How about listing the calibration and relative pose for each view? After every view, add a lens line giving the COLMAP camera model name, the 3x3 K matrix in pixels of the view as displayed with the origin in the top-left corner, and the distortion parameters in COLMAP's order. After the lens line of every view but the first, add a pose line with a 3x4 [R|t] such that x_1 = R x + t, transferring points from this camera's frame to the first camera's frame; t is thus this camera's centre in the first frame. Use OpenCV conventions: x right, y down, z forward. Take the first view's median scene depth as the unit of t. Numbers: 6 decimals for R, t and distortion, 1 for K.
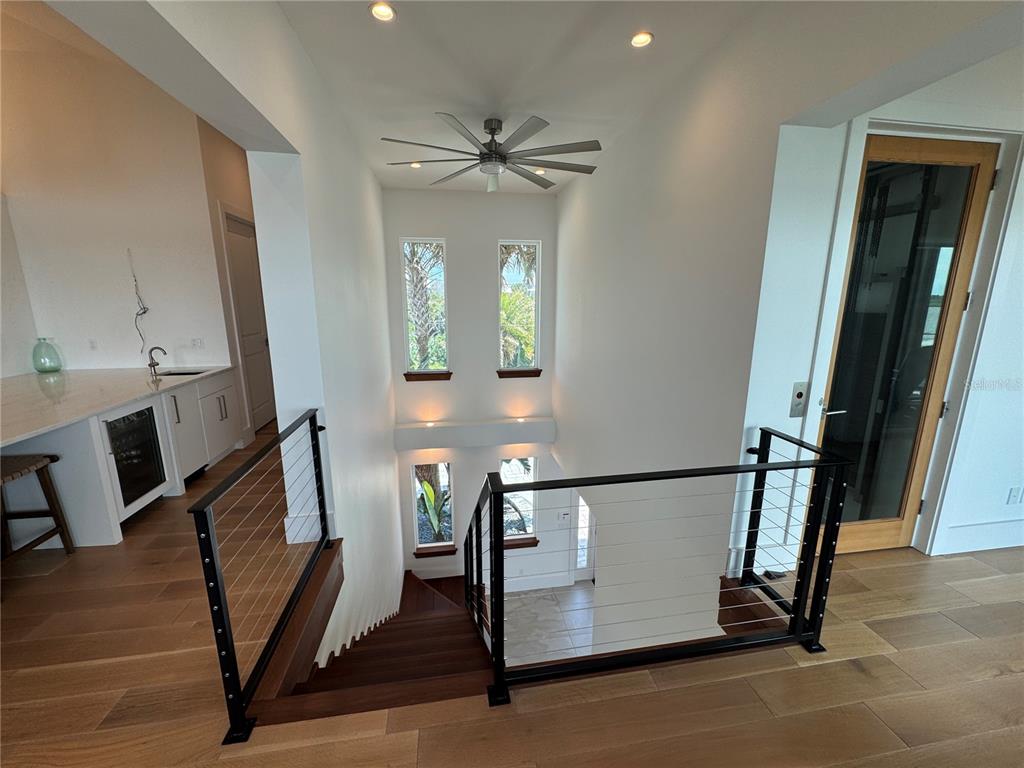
lens RADIAL K [[407.2, 0, 511.7], [0, 407.2, 384.8], [0, 0, 1]] dist [-0.003416, 0.000046]
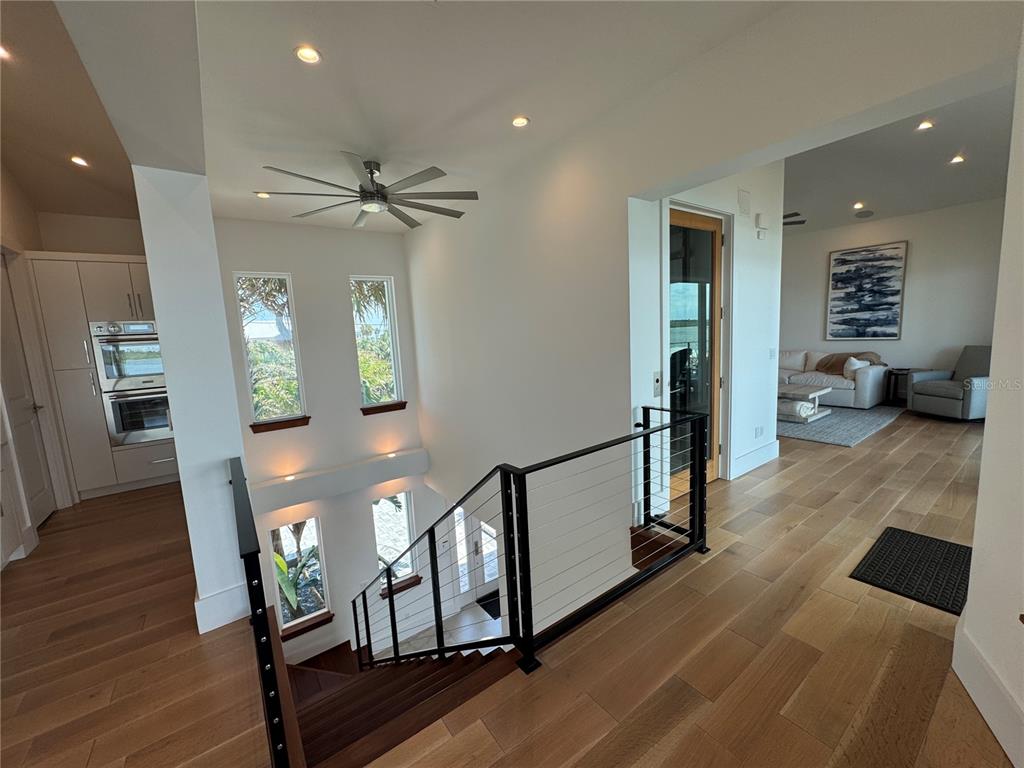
lens RADIAL K [[407.2, 0, 513.8], [0, 407.2, 384.6], [0, 0, 1]] dist [-0.003416, 0.000046]
pose [[0.891634, -0.106336, 0.440092, -0.356819], [0.145032, 0.987889, -0.055143, 0.042906], [-0.428898, 0.112995, 0.896258, -0.055019]]
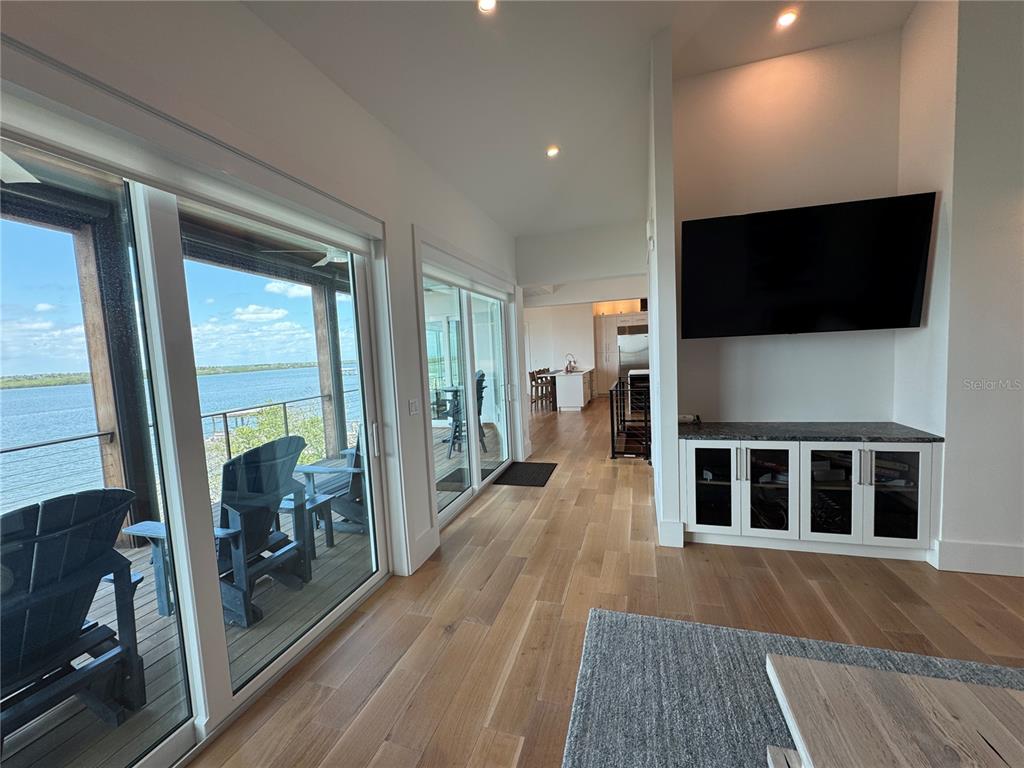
lens RADIAL K [[407.2, 0, 510.9], [0, 407.2, 383.2], [0, 0, 1]] dist [-0.003416, 0.000046]
pose [[-0.447365, 0.083365, -0.890458, 1.741904], [-0.139028, 0.977060, 0.161320, -0.115430], [0.883479, 0.195968, -0.425512, 0.751871]]
